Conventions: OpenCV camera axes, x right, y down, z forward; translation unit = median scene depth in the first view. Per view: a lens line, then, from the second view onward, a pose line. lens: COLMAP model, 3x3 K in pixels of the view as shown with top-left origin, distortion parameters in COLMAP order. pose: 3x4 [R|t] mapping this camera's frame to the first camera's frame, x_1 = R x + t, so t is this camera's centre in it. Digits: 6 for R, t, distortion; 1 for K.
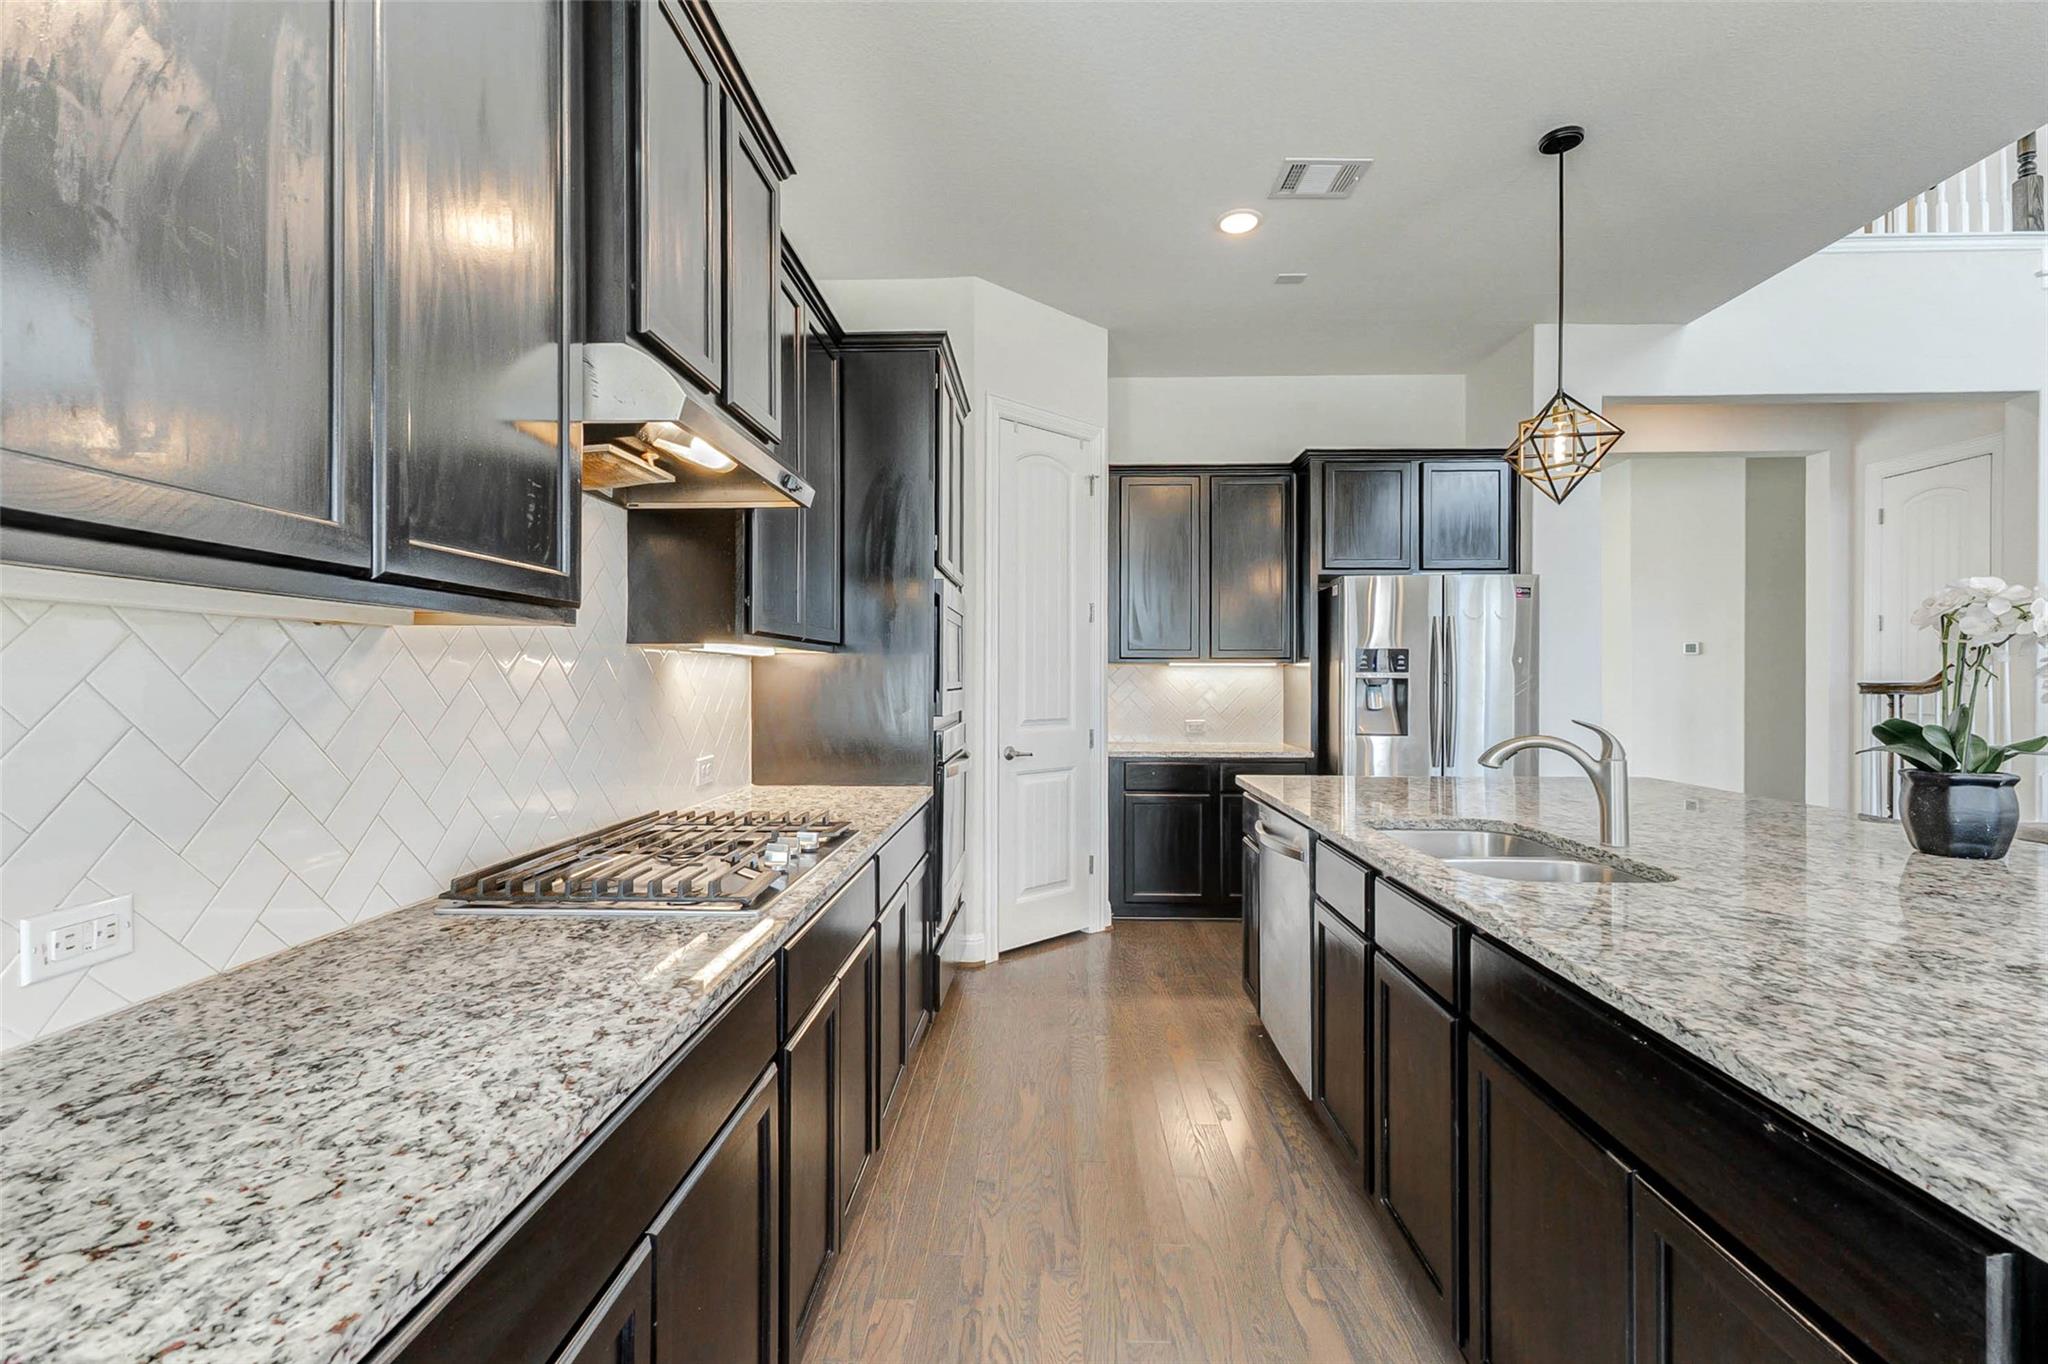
lens RADIAL K [[911.6, 0, 1024.4], [0, 911.6, 682.8], [0, 0, 1]] dist [0.007977, -0.000773]
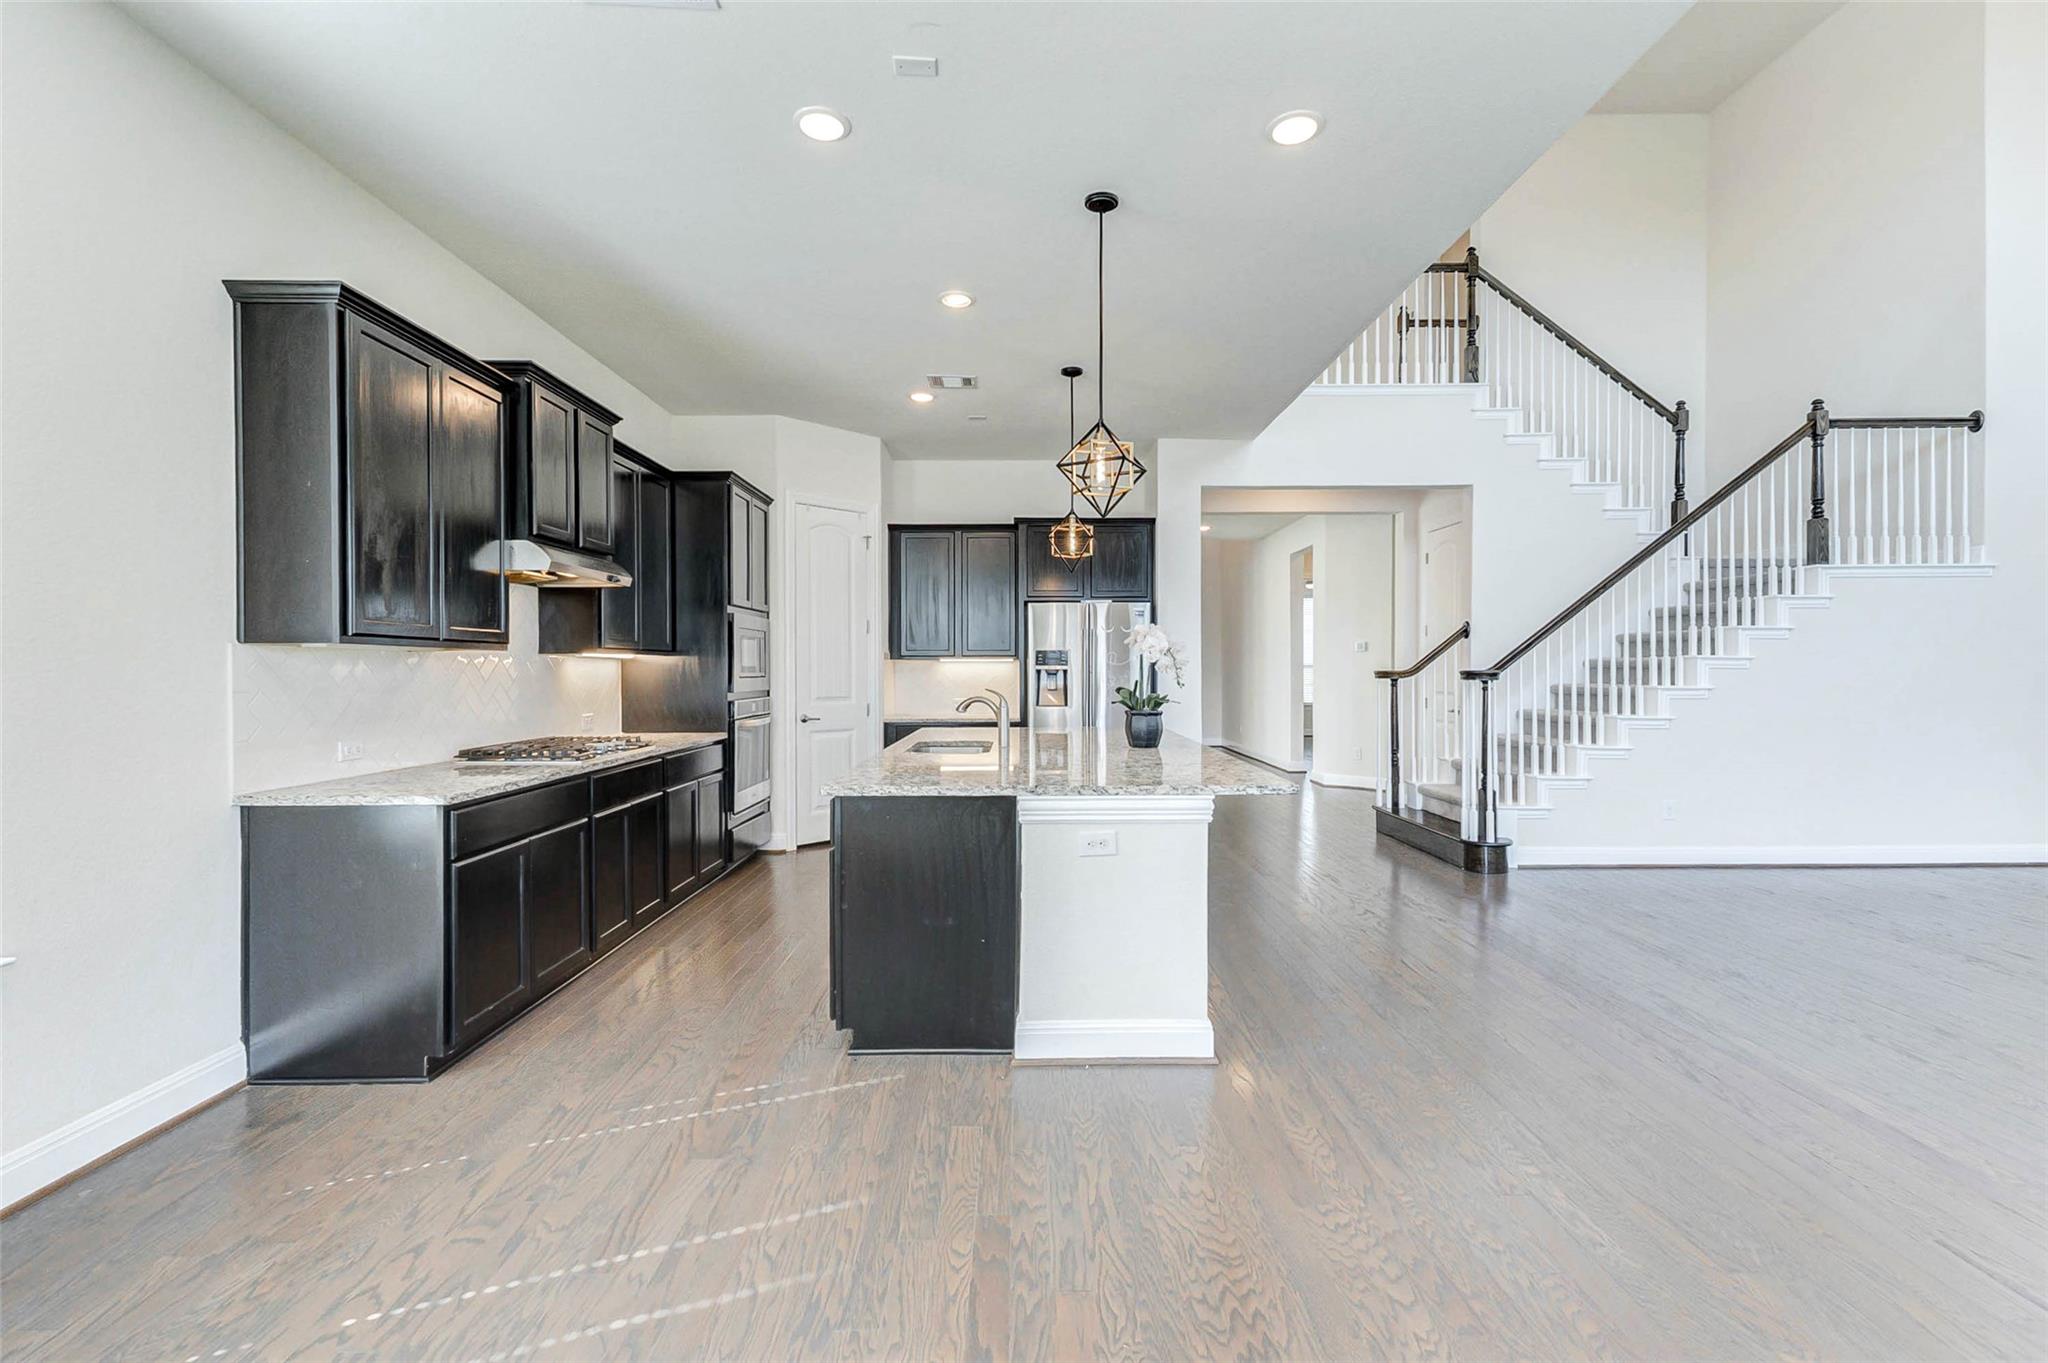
lens RADIAL K [[896.1, 0, 1031.0], [0, 896.1, 682.8], [0, 0, 1]] dist [0.007257, -0.000910]
pose [[0.998647, -0.006681, 0.051573, 0.384774], [0.006192, 0.999935, 0.009621, 0.005073], [-0.051634, -0.009289, 0.998623, -0.725501]]
